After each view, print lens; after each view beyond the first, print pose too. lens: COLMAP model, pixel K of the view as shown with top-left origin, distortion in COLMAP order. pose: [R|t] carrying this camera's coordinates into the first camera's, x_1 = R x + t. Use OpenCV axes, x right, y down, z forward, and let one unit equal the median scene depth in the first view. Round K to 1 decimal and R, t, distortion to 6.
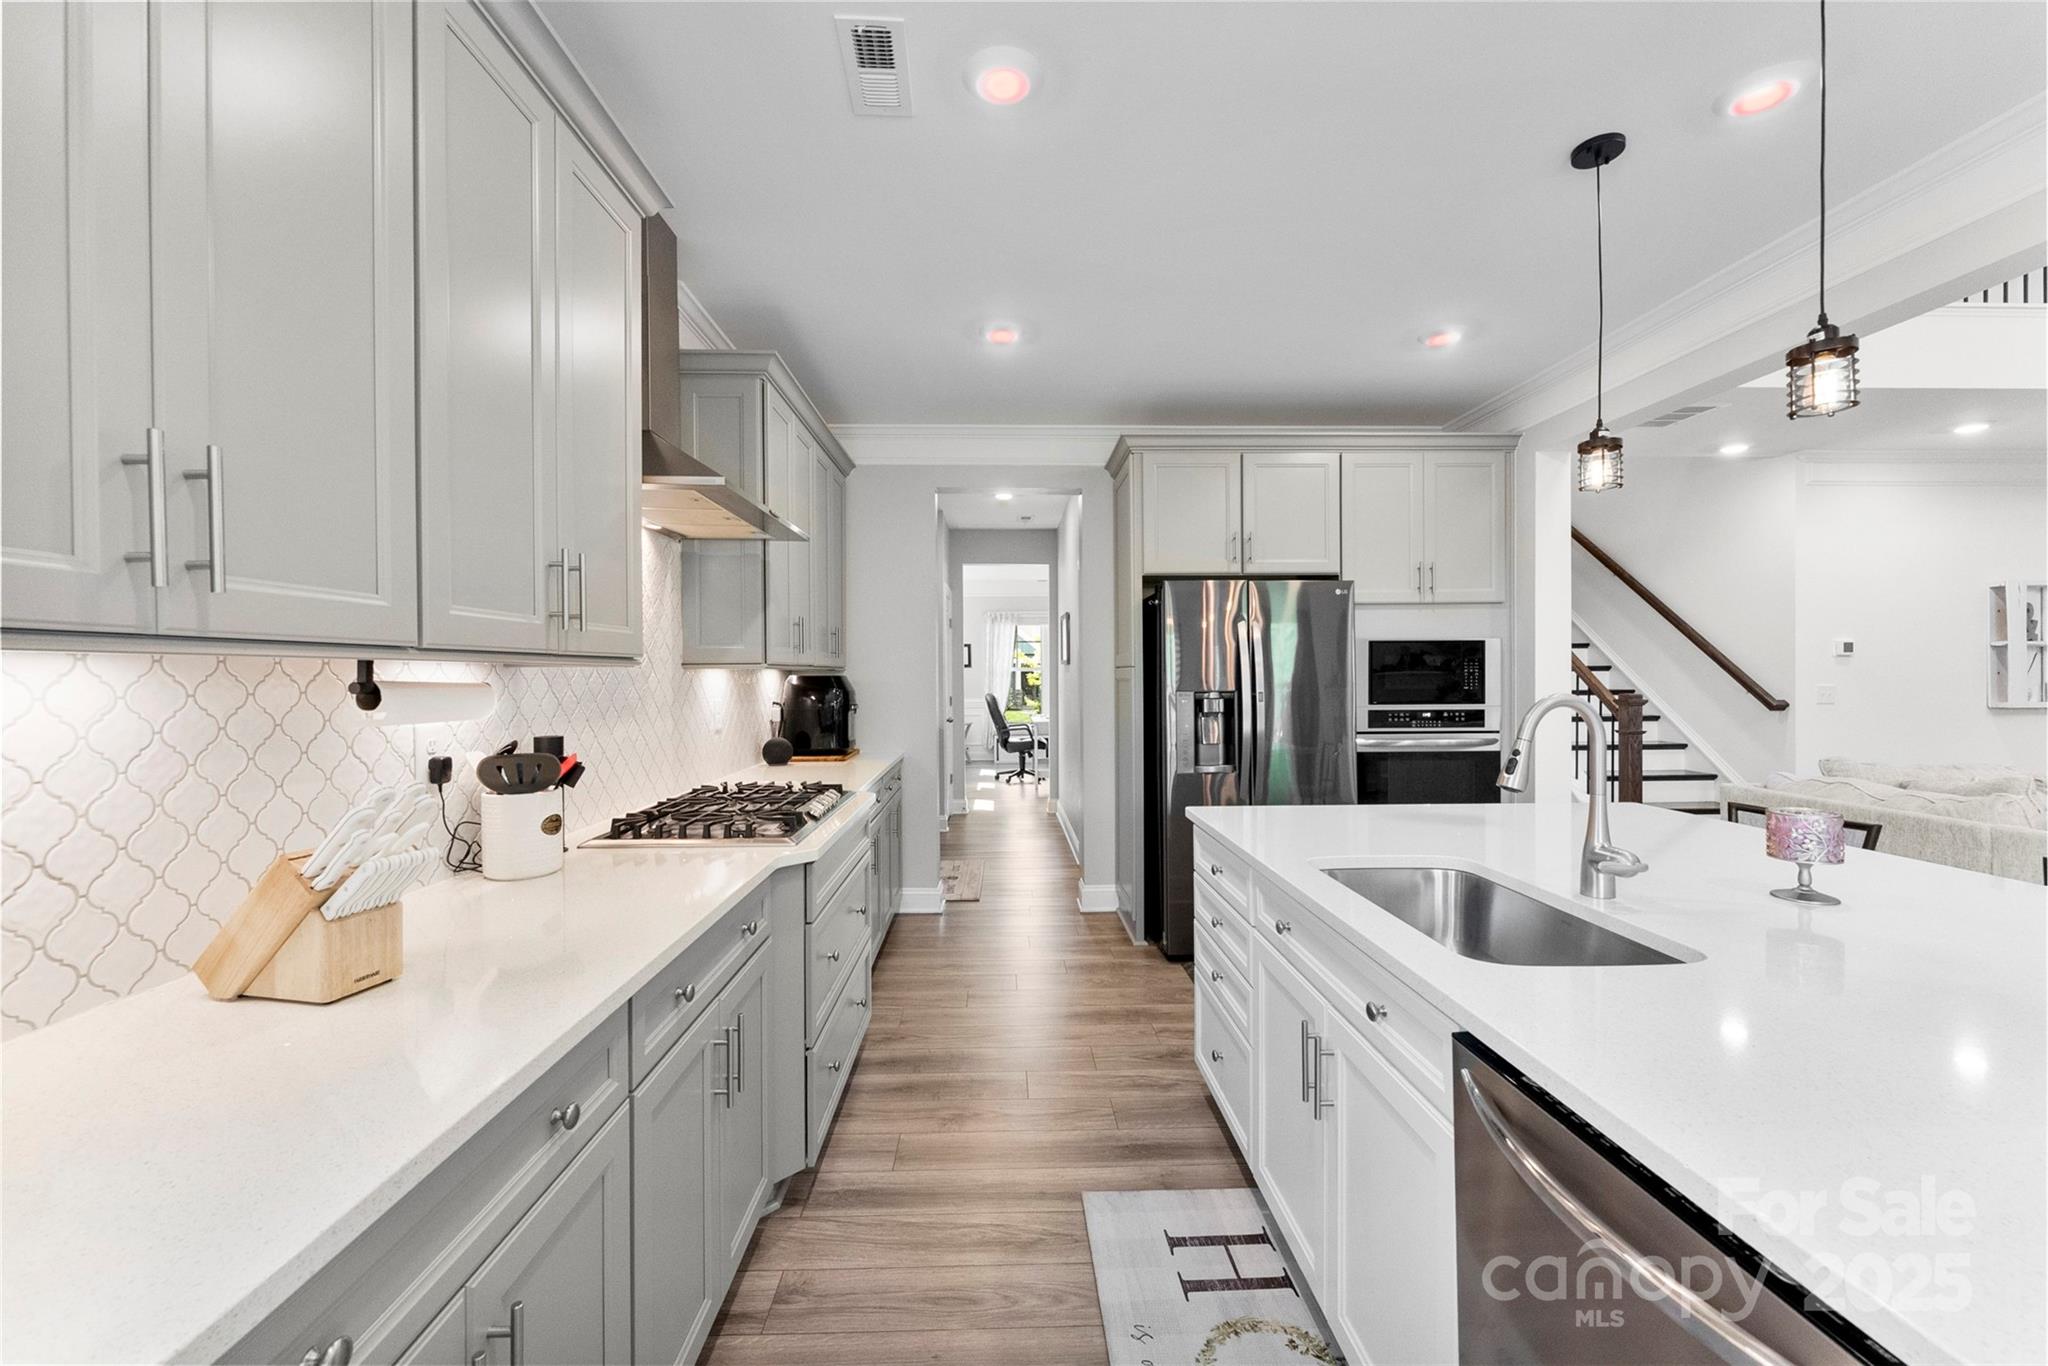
lens RADIAL K [[821.3, 0, 1019.5], [0, 821.3, 667.2], [0, 0, 1]] dist [-0.000302, 0.000076]
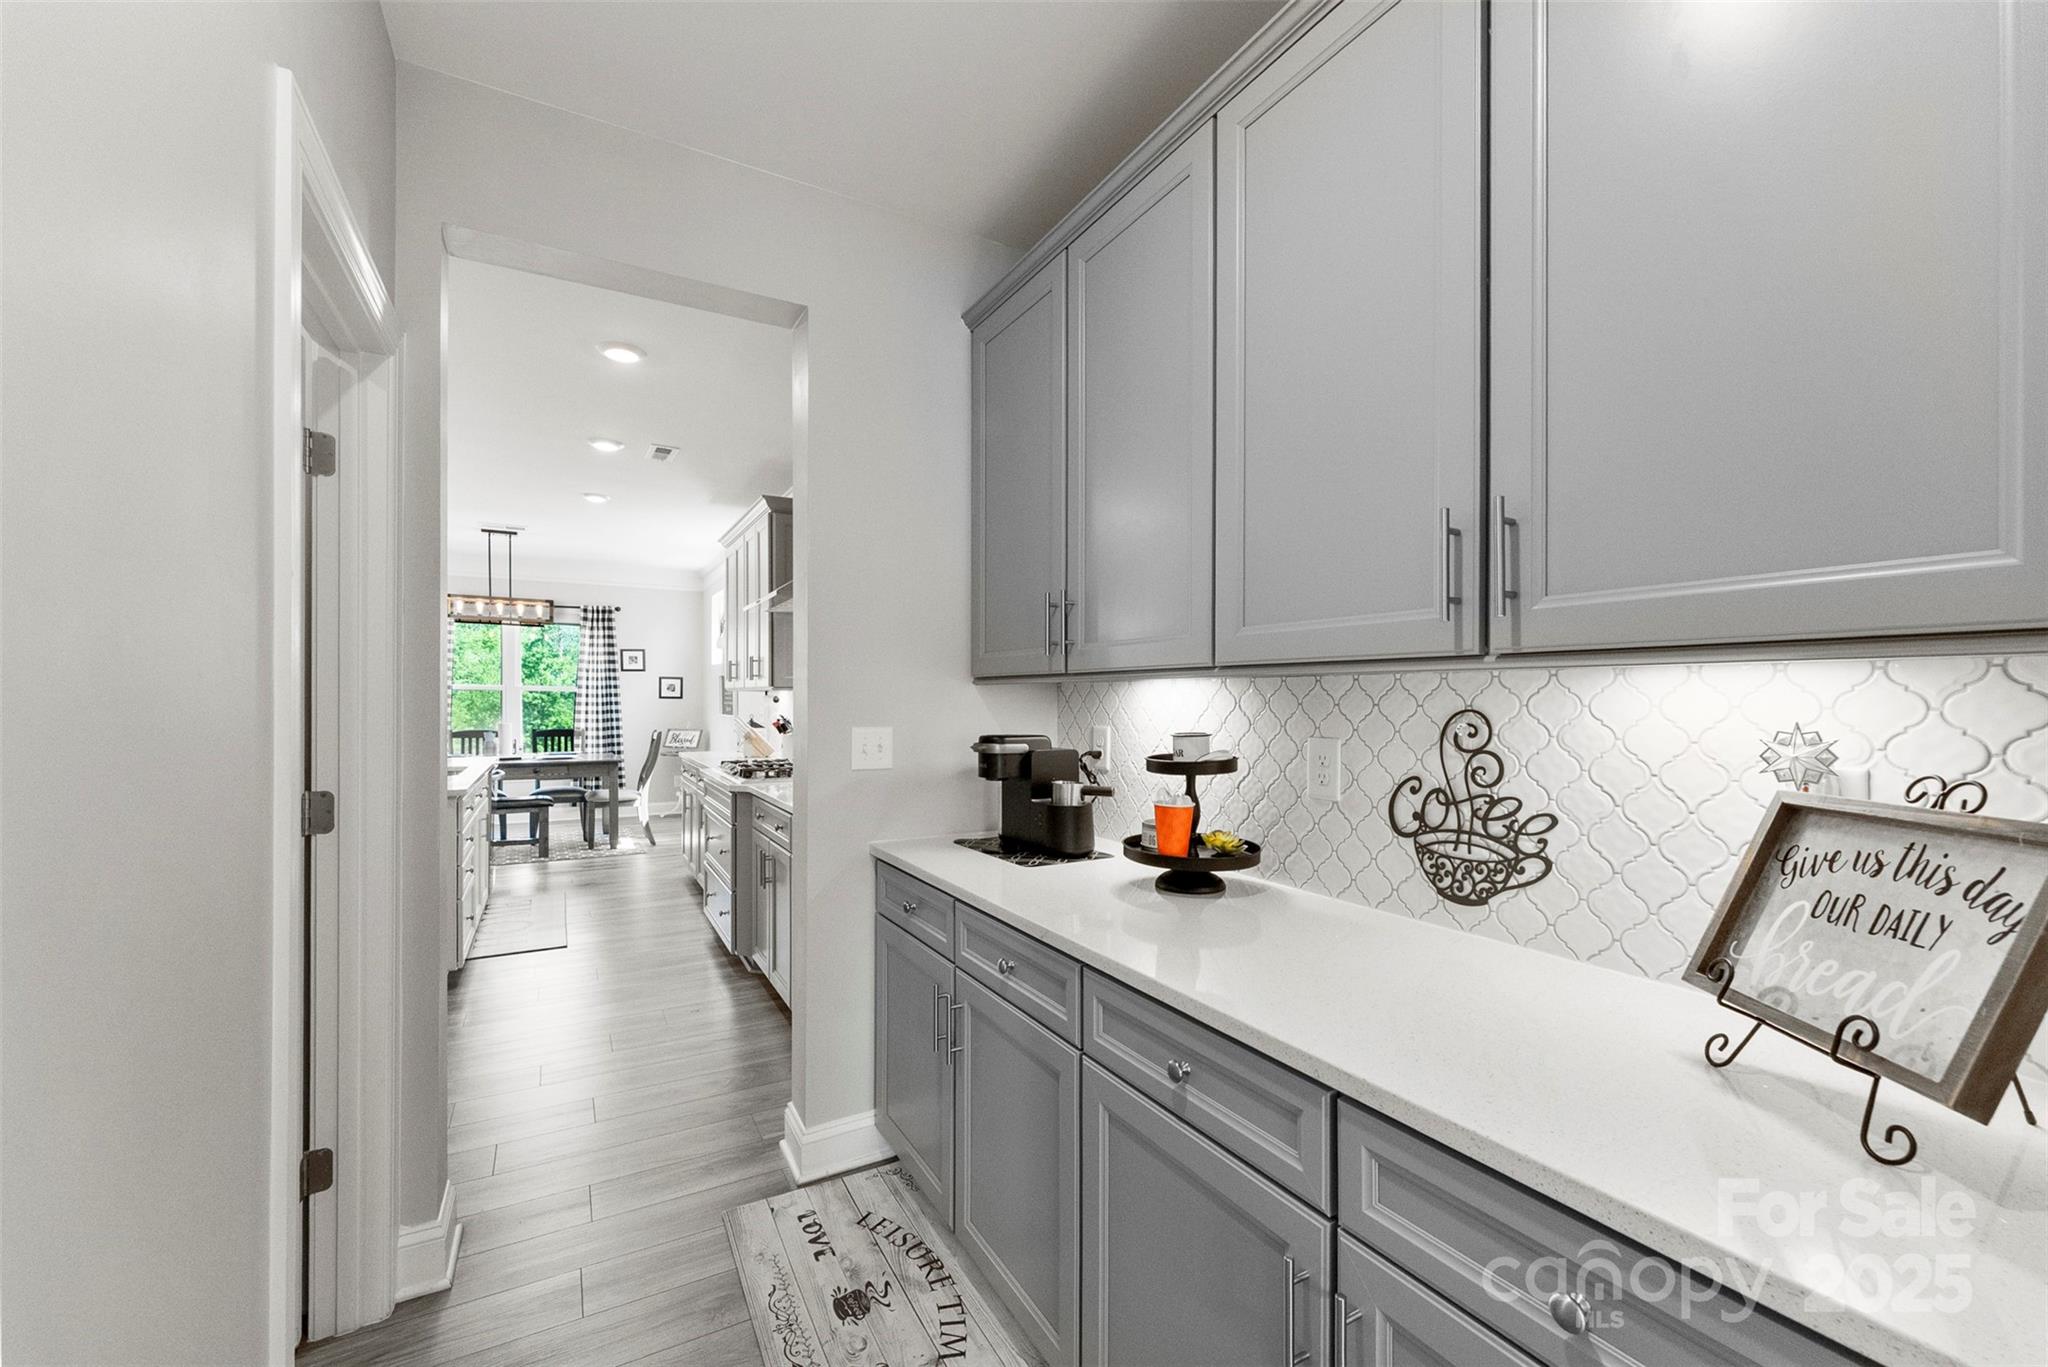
lens RADIAL K [[821.3, 0, 1018.7], [0, 821.3, 696.5], [0, 0, 1]] dist [-0.000302, 0.000076]
pose [[-0.880839, 0.005794, -0.473381, 0.026248], [0.009451, 0.999941, -0.005346, 0.019817], [0.473322, -0.009183, -0.880841, 1.712624]]
